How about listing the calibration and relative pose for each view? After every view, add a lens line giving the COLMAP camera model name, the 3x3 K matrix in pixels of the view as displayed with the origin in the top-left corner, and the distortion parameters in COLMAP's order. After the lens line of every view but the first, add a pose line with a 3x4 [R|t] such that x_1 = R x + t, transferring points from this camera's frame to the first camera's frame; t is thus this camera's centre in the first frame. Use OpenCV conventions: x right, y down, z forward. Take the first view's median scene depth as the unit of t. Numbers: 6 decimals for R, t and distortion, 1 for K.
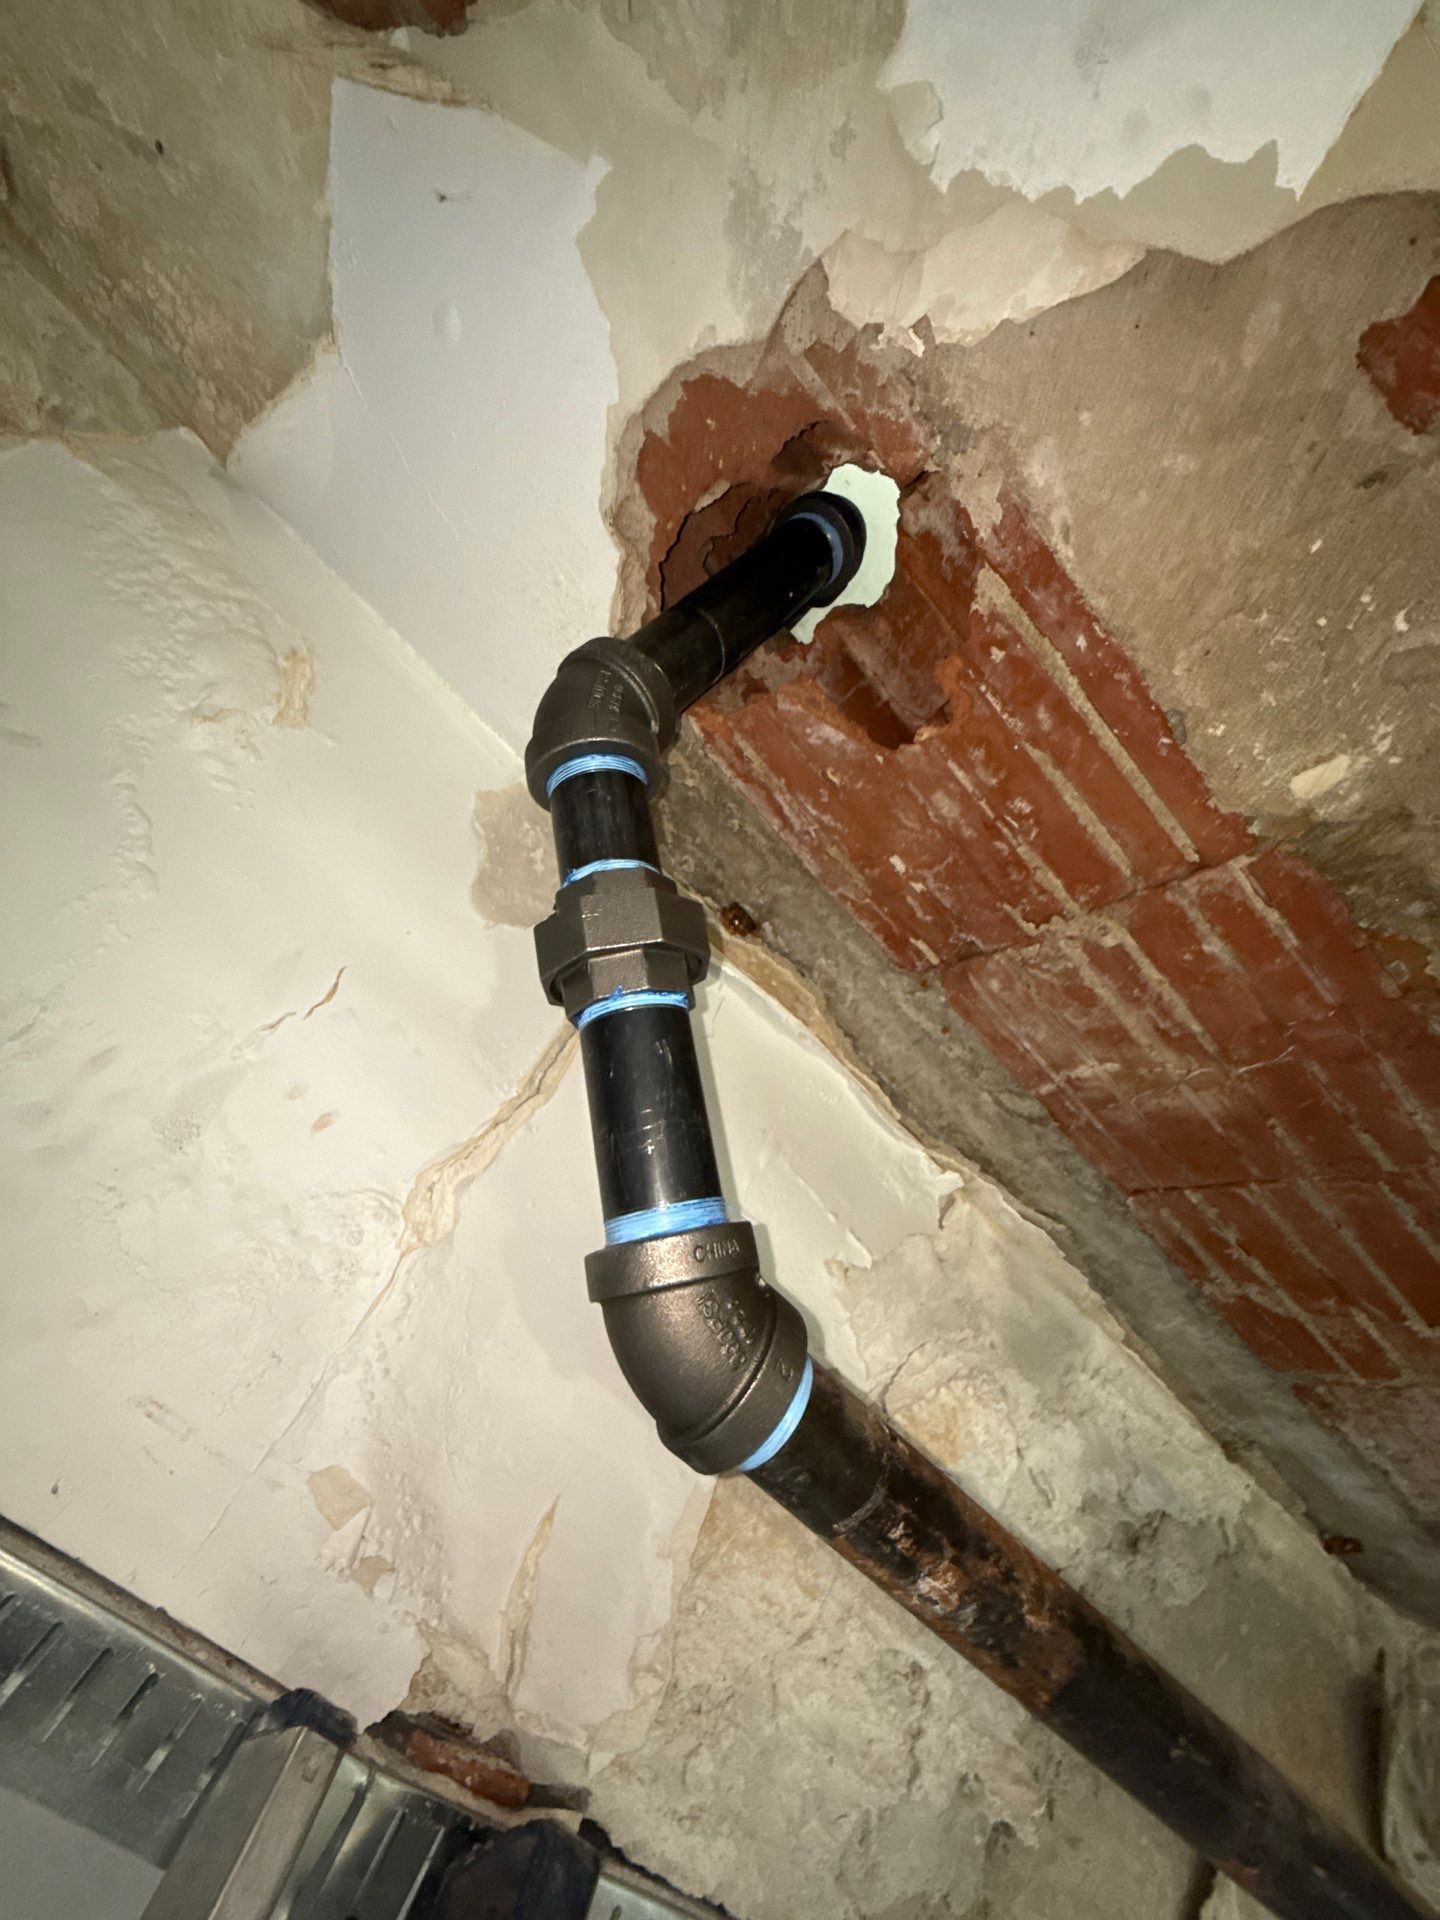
lens RADIAL K [[775.7, 0, 720.0], [0, 775.7, 960.0], [0, 0, 1]] dist [0.000545, 0.001046]
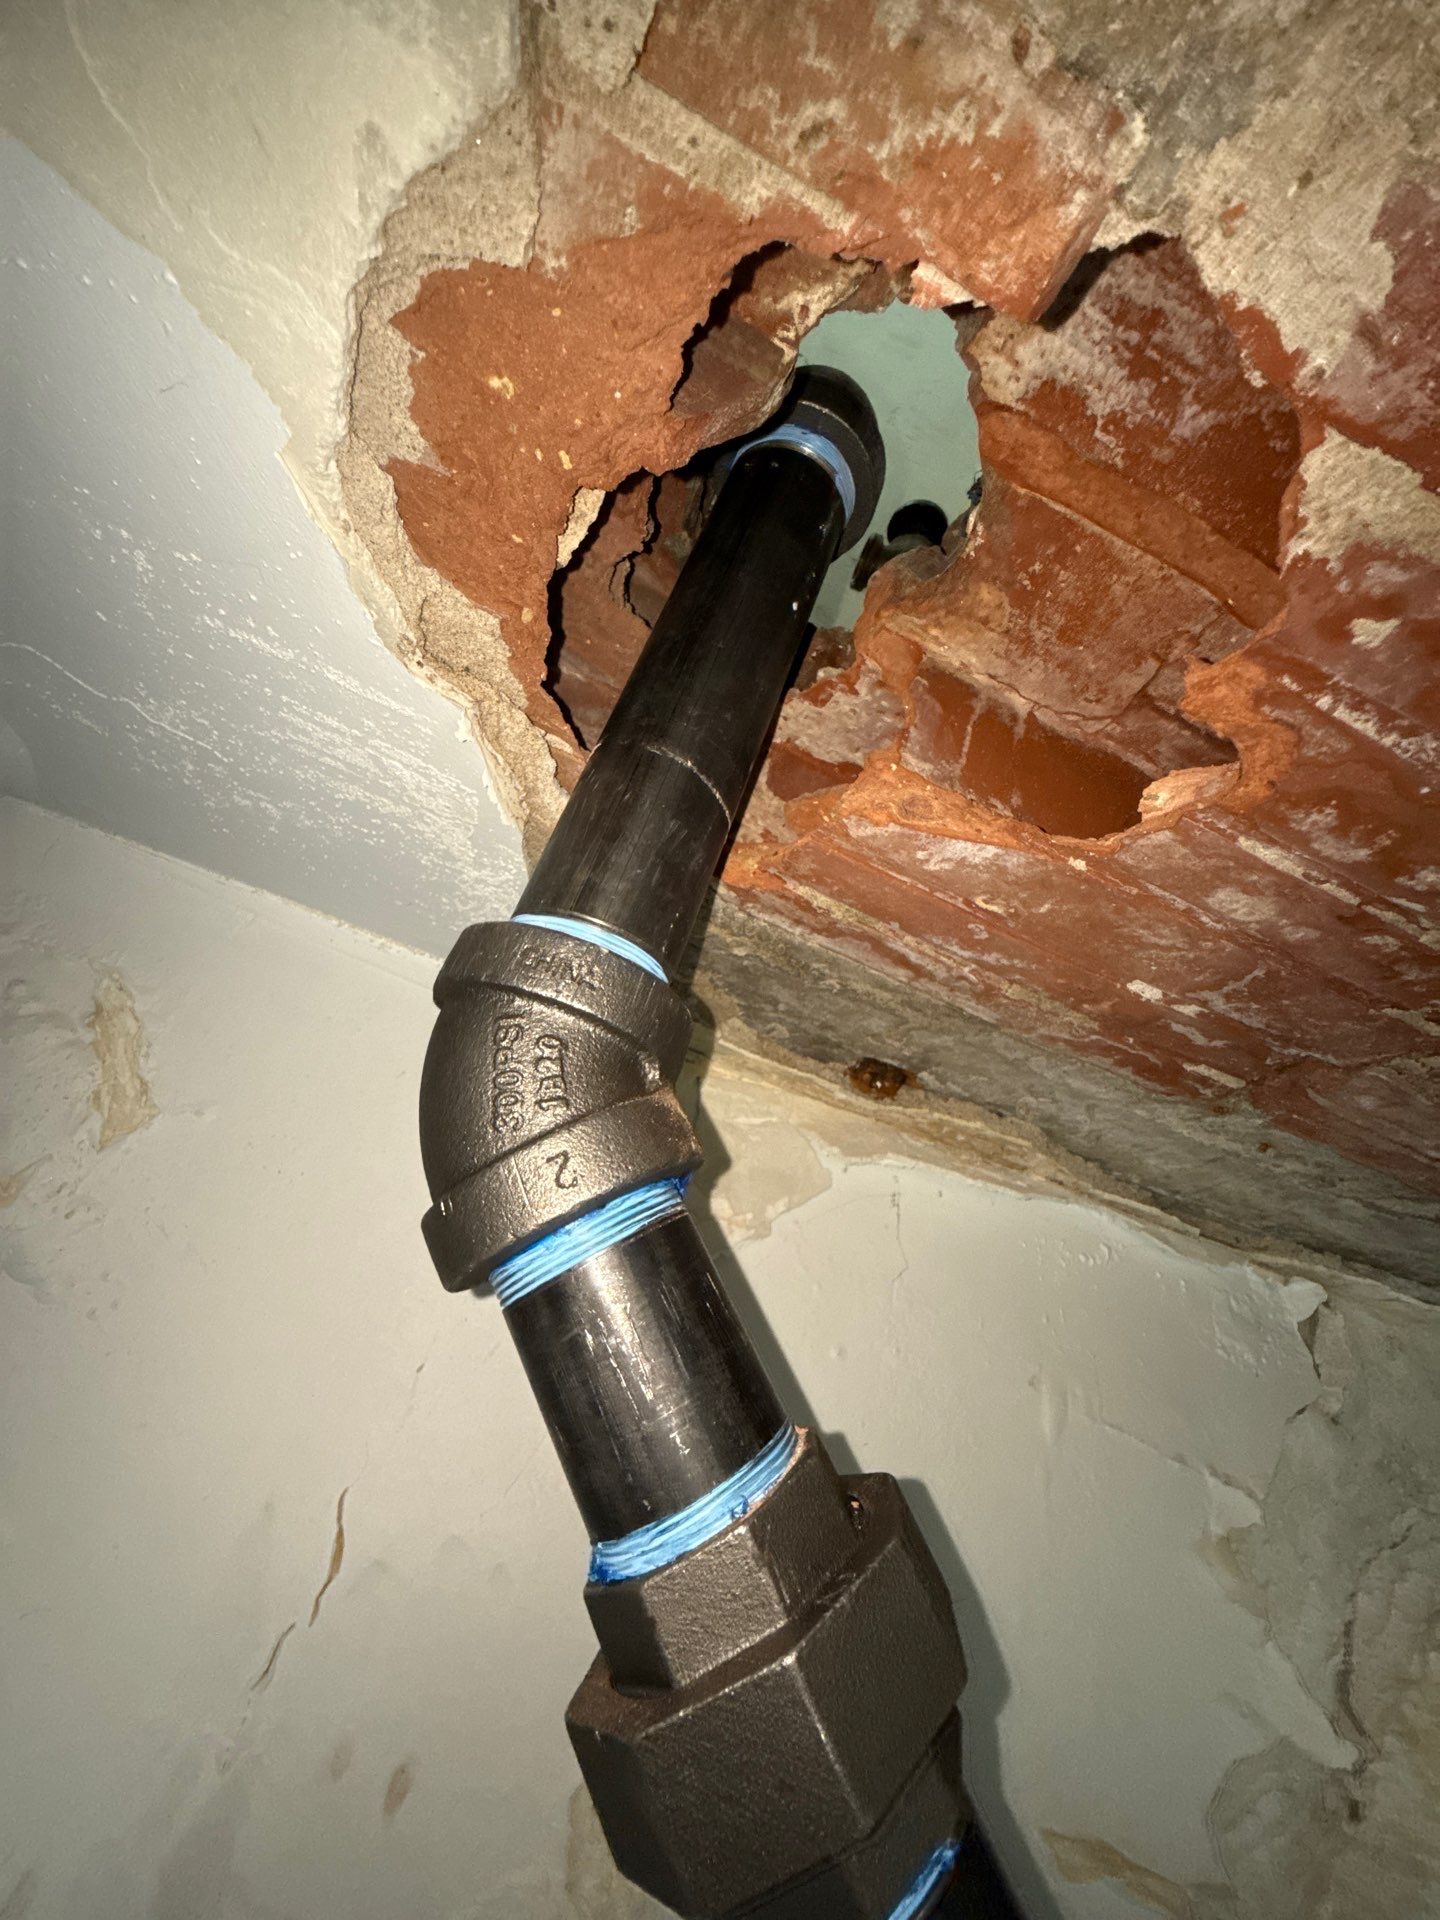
lens RADIAL K [[775.7, 0, 720.0], [0, 775.7, 960.0], [0, 0, 1]] dist [0.000545, 0.001046]
pose [[0.925892, -0.345237, -0.153411, 0.043654], [0.361495, 0.927594, 0.094292, -0.328017], [0.109750, -0.142762, 0.983653, 0.456095]]
